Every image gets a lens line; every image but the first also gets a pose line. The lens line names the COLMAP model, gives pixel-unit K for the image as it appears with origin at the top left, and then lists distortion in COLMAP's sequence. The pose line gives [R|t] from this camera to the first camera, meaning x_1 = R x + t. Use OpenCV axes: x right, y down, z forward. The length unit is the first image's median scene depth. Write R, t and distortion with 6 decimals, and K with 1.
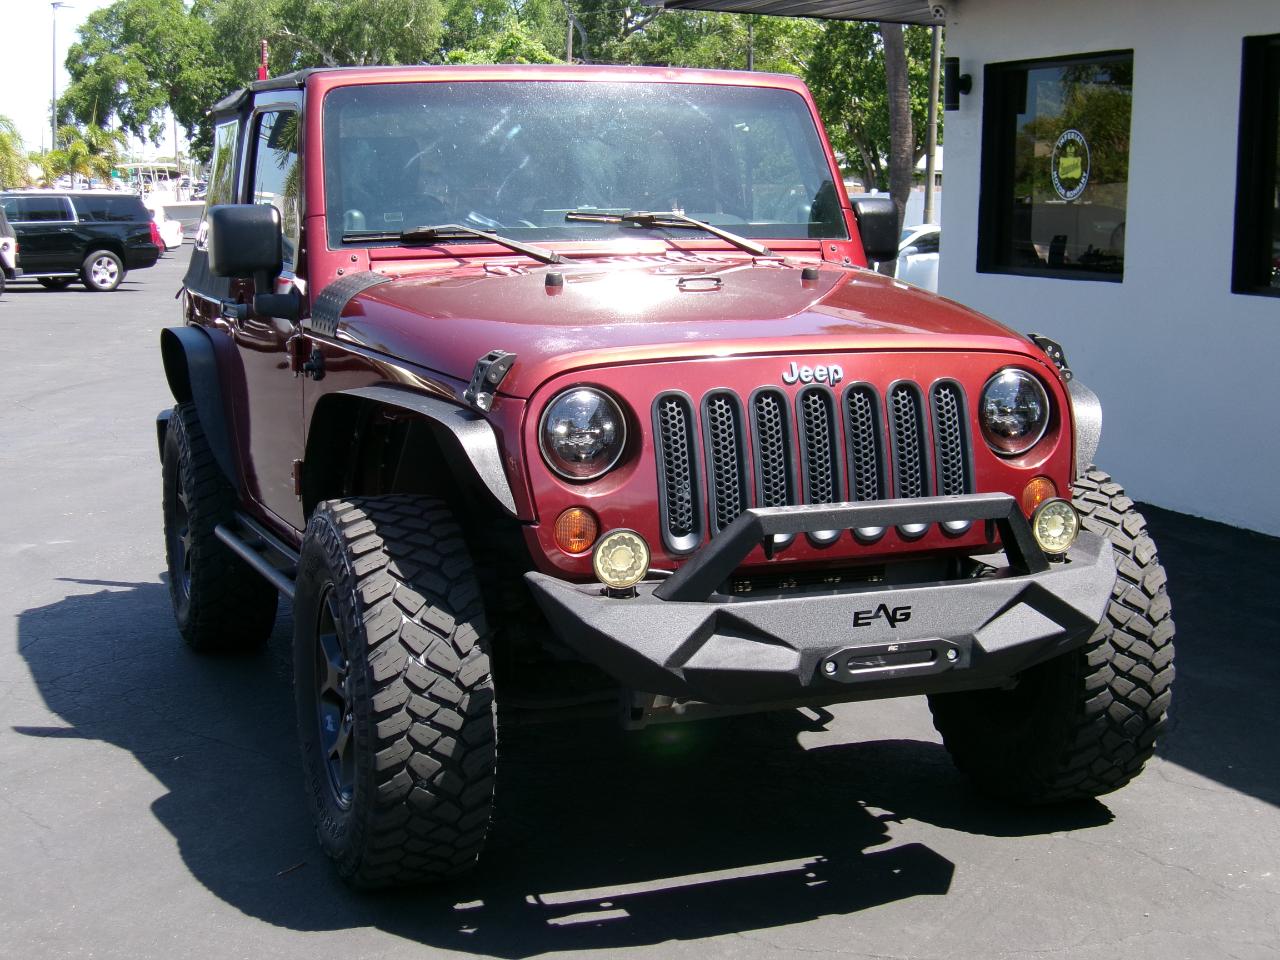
lens RADIAL K [[1965.5, 0, 647.8], [0, 1965.5, 486.1], [0, 0, 1]] dist [-0.118340, 0.000000]
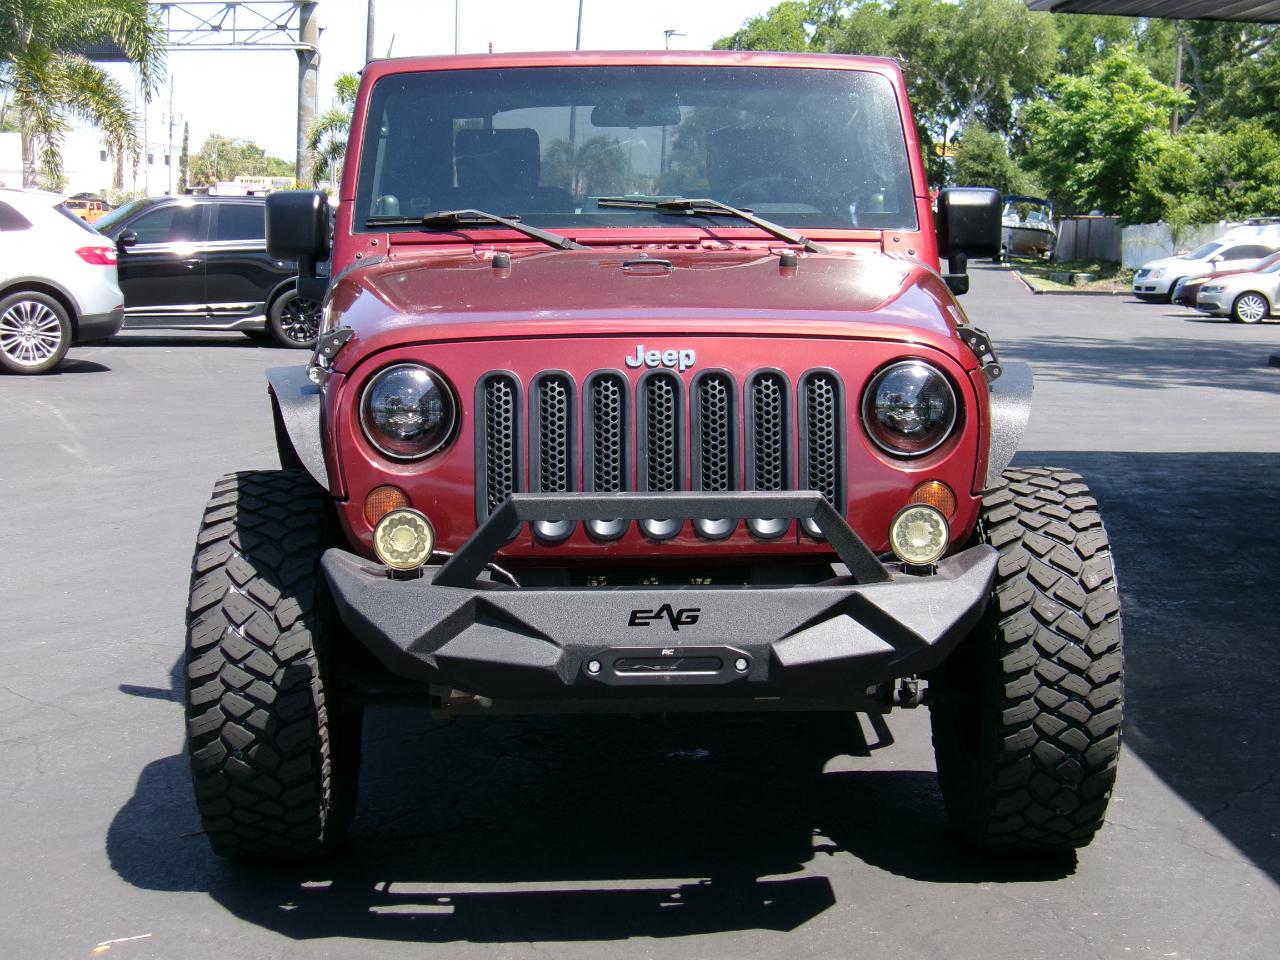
lens RADIAL K [[1965.5, 0, 653.7], [0, 1965.5, 491.0], [0, 0, 1]] dist [-0.118340, 0.000000]
pose [[0.949792, 0.046302, -0.309436, 0.371398], [-0.050003, 0.998741, -0.004036, 0.010171], [0.308860, 0.019306, 0.950912, 0.107072]]
